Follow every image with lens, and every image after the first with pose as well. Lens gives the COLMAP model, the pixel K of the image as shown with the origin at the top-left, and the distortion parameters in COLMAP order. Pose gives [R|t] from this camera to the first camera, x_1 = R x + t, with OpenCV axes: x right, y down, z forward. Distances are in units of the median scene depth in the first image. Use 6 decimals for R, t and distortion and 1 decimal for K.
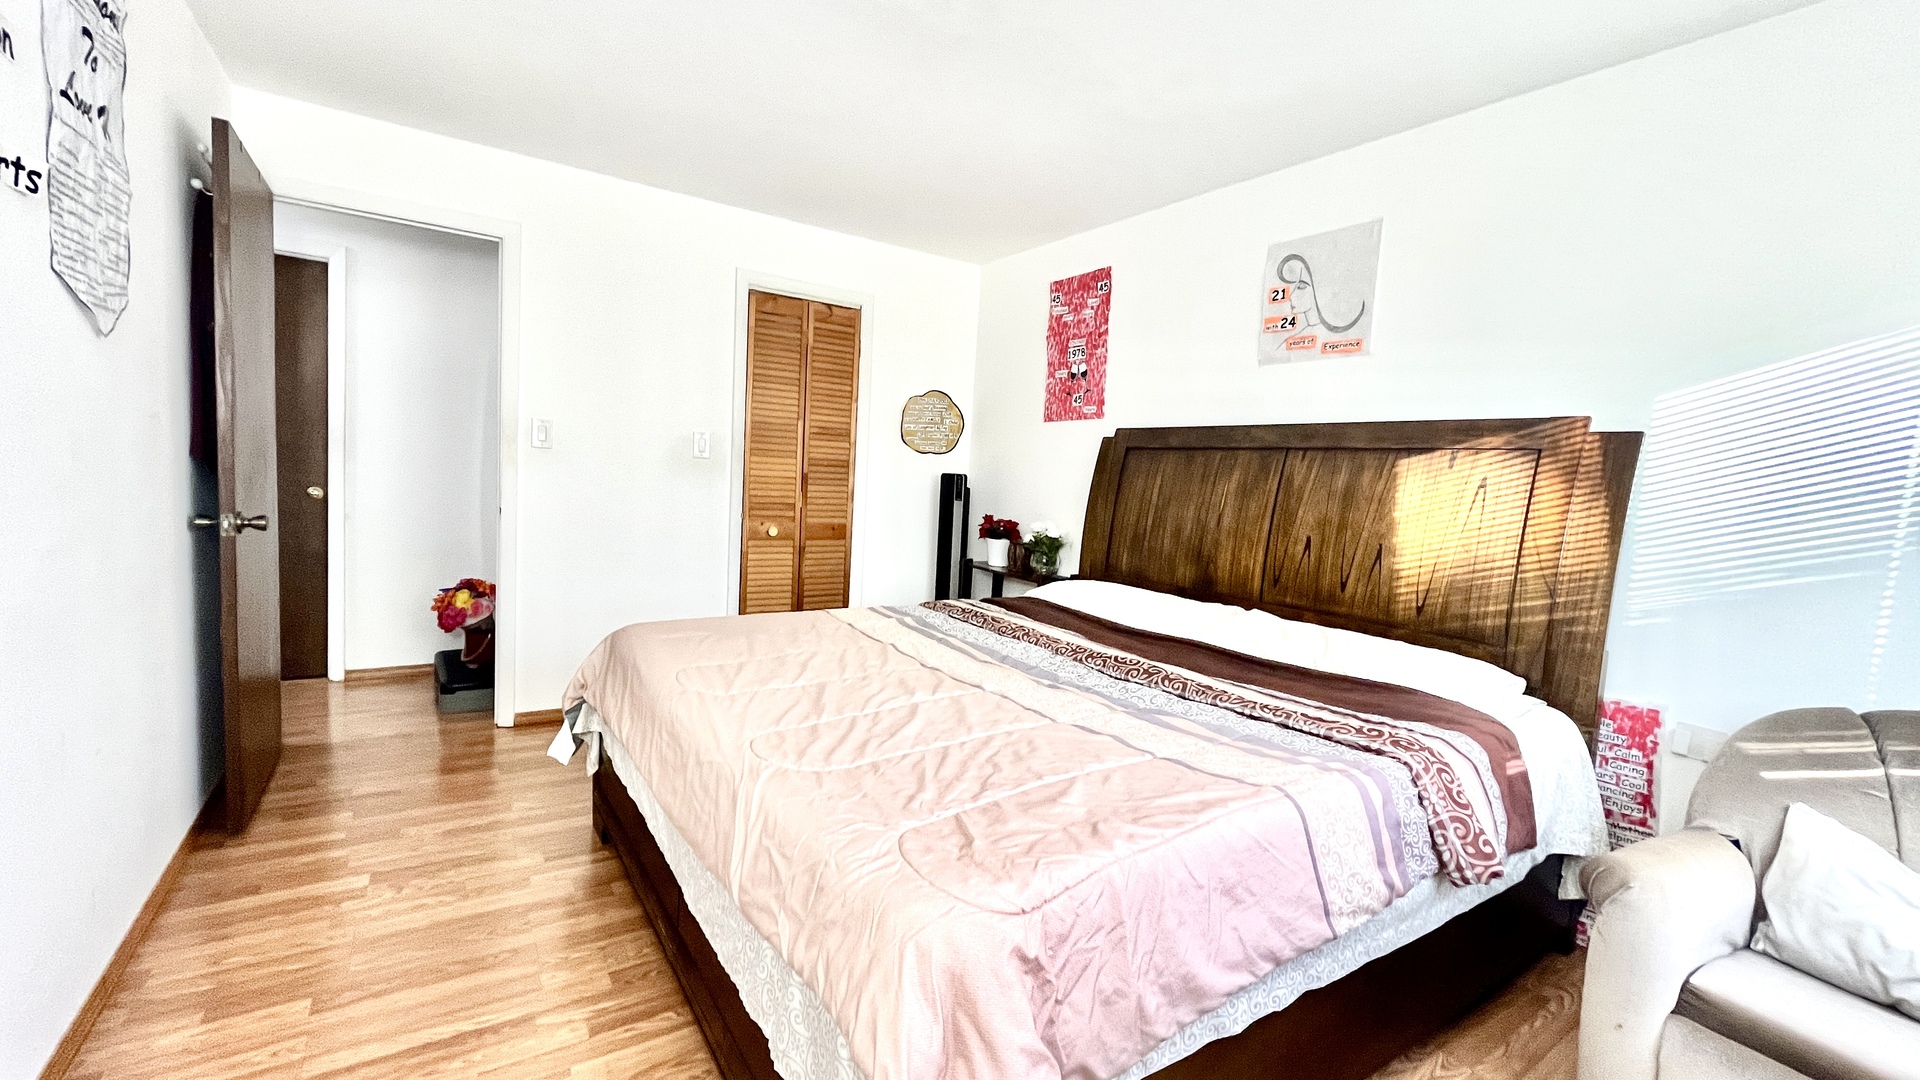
lens RADIAL K [[786.8, 0, 960.0], [0, 786.8, 540.0], [0, 0, 1]] dist [-0.002204, -0.000450]
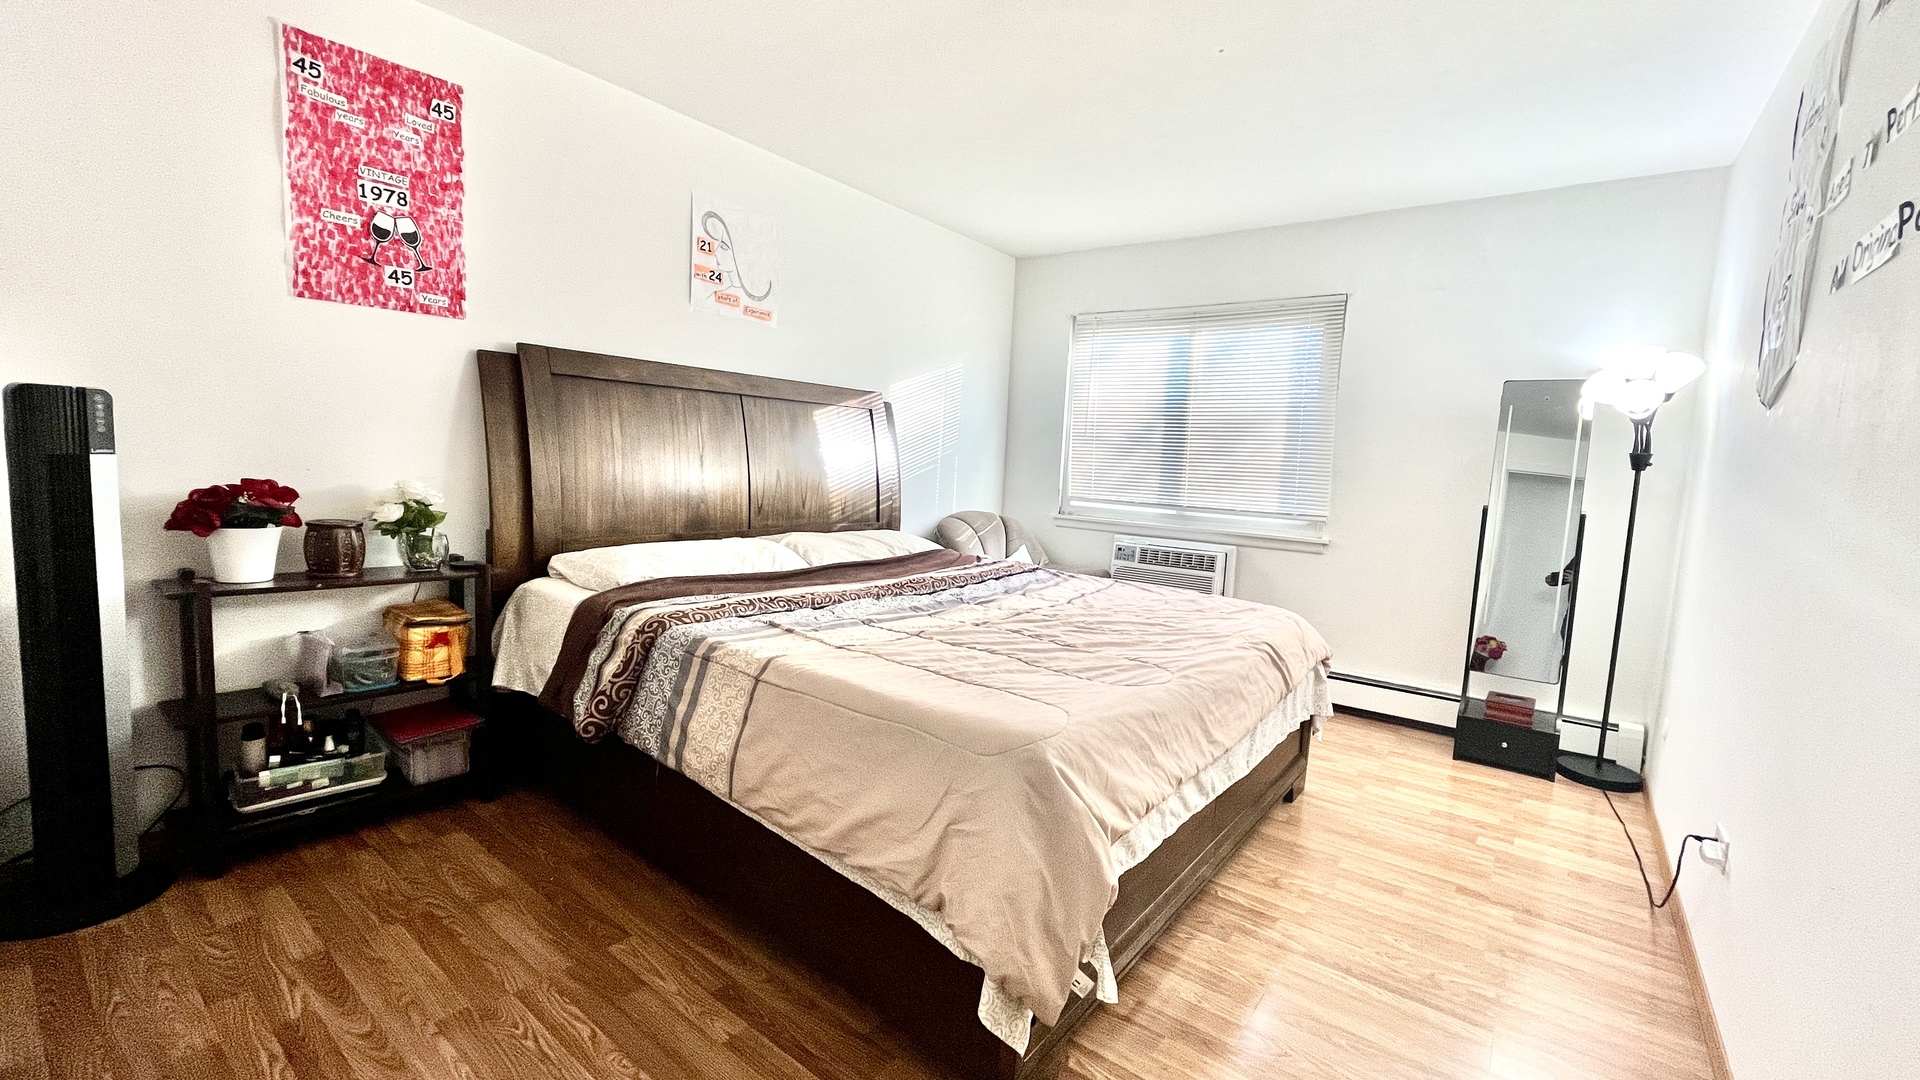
lens RADIAL K [[786.8, 0, 960.0], [0, 786.8, 540.0], [0, 0, 1]] dist [-0.002204, -0.000450]
pose [[-0.306172, -0.175253, 0.935706, -0.609577], [0.003601, 0.982688, 0.185231, -0.091328], [-0.951969, 0.060082, -0.300240, 0.802428]]
